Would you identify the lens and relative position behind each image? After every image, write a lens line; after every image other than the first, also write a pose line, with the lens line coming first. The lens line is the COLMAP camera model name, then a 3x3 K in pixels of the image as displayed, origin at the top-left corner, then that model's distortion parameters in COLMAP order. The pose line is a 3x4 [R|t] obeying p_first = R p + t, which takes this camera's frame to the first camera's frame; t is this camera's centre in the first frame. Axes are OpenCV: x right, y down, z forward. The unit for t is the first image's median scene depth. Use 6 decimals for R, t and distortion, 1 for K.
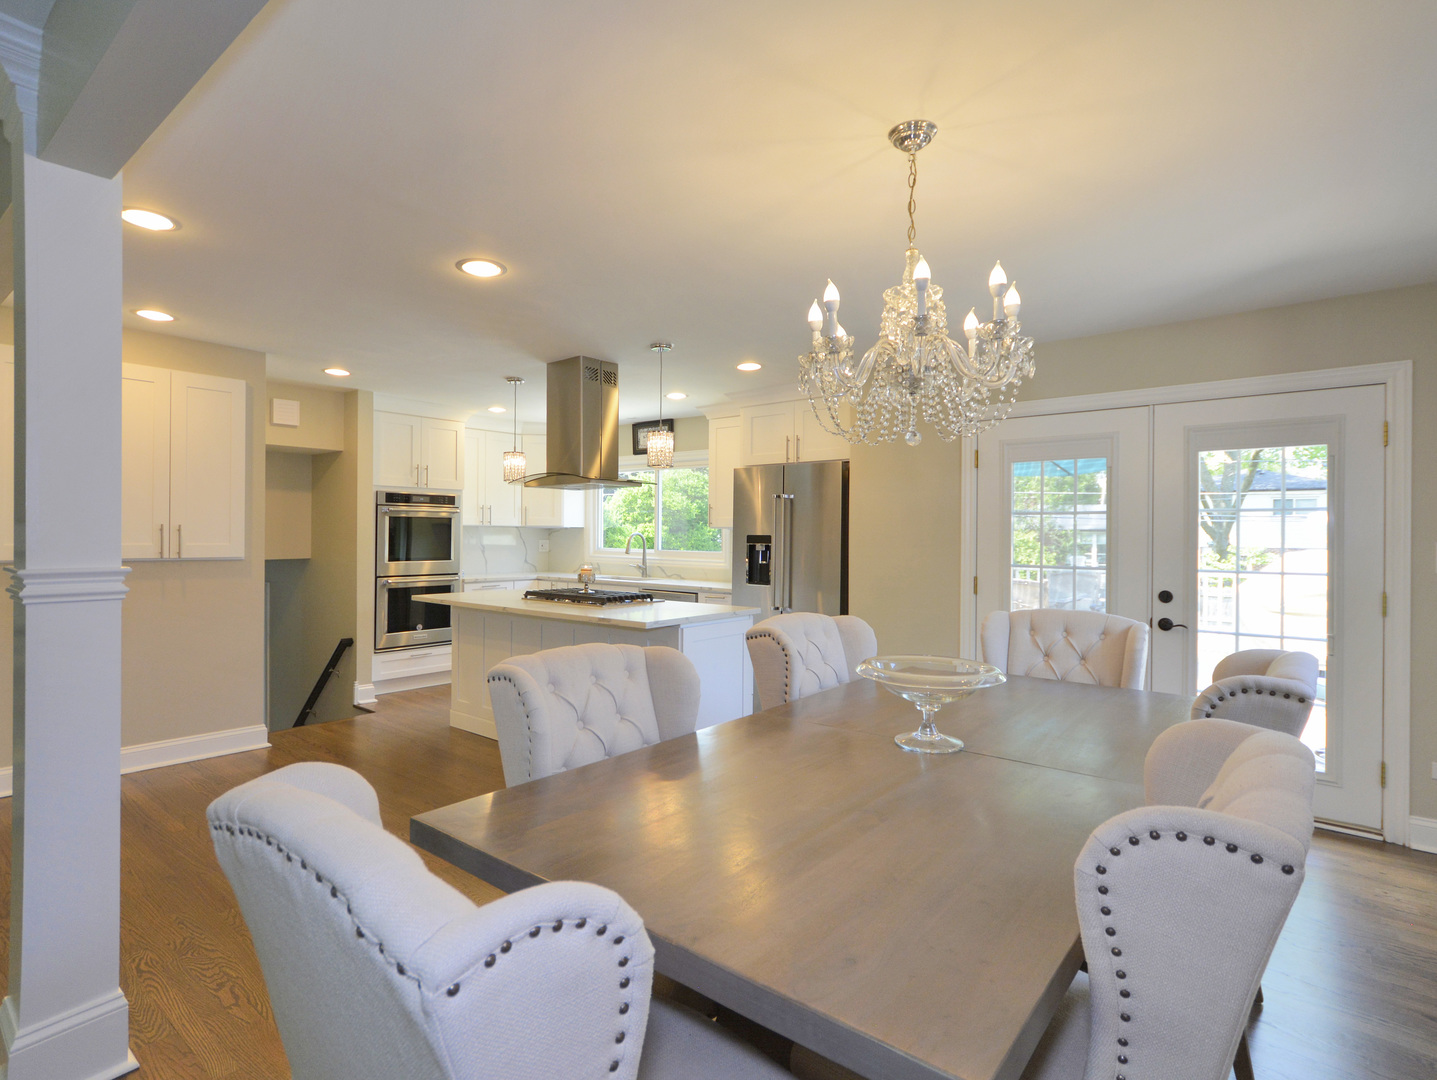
lens RADIAL K [[743.1, 0, 718.5], [0, 743.1, 540.0], [0, 0, 1]] dist [-0.000057, 0.000089]
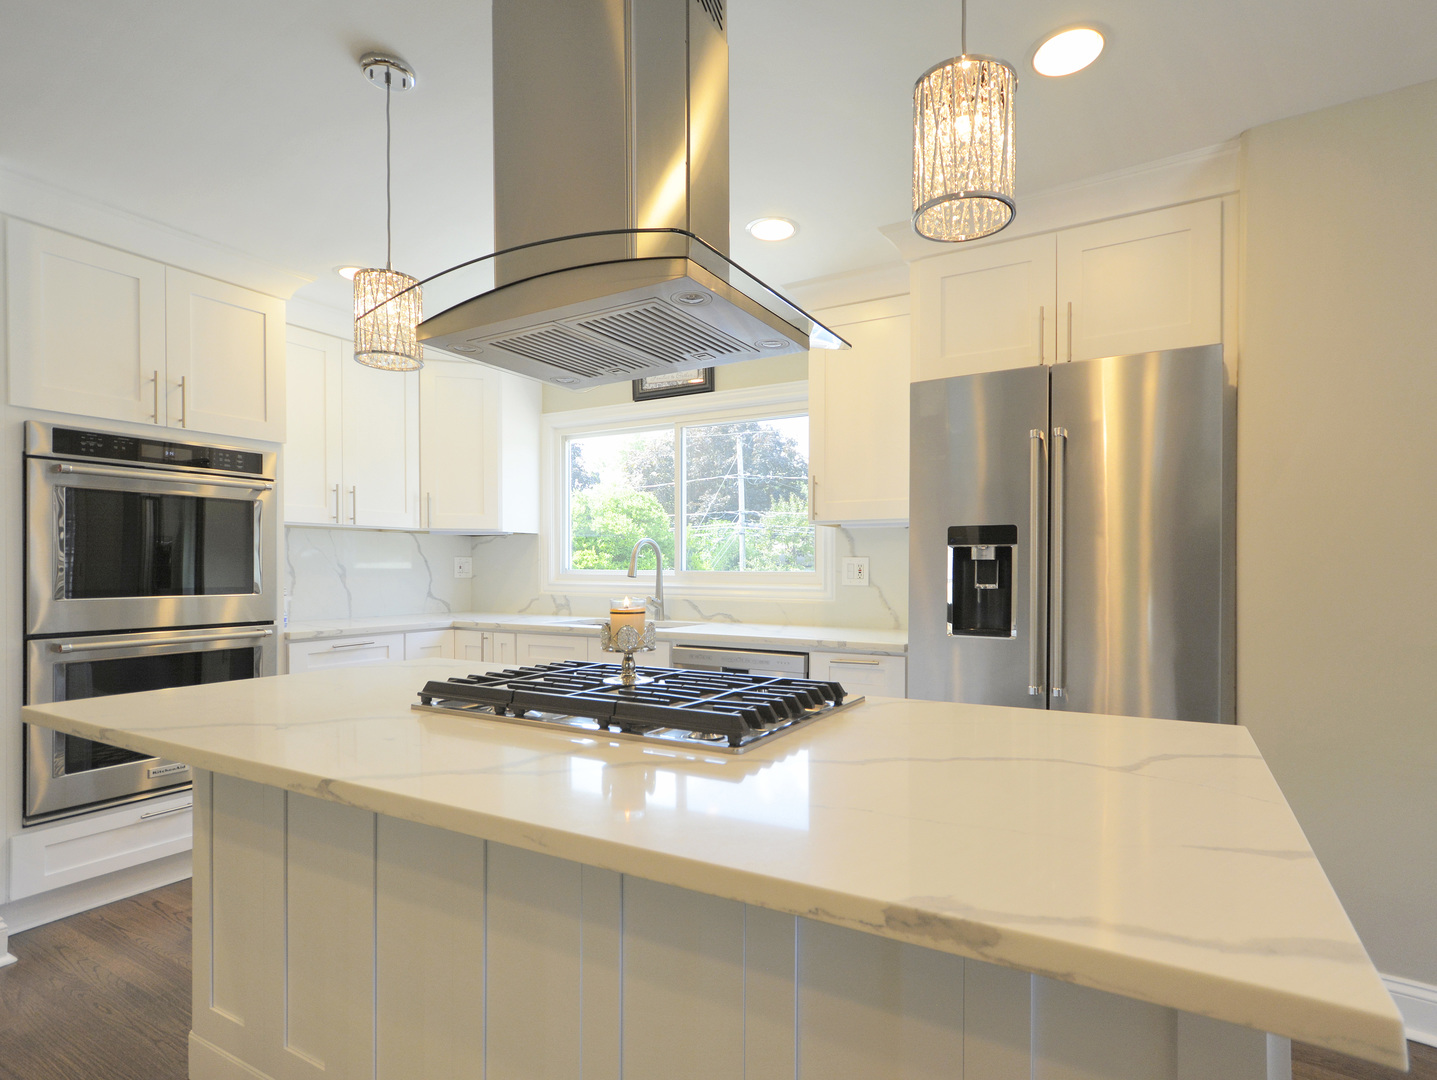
lens RADIAL K [[733.3, 0, 755.4], [0, 733.3, 574.6], [0, 0, 1]] dist [0.034545, 0.000528]
pose [[0.987269, -0.009675, 0.158767, -0.121632], [0.009631, 0.999953, 0.001044, 0.017525], [-0.158770, 0.000499, 0.987315, 0.476689]]
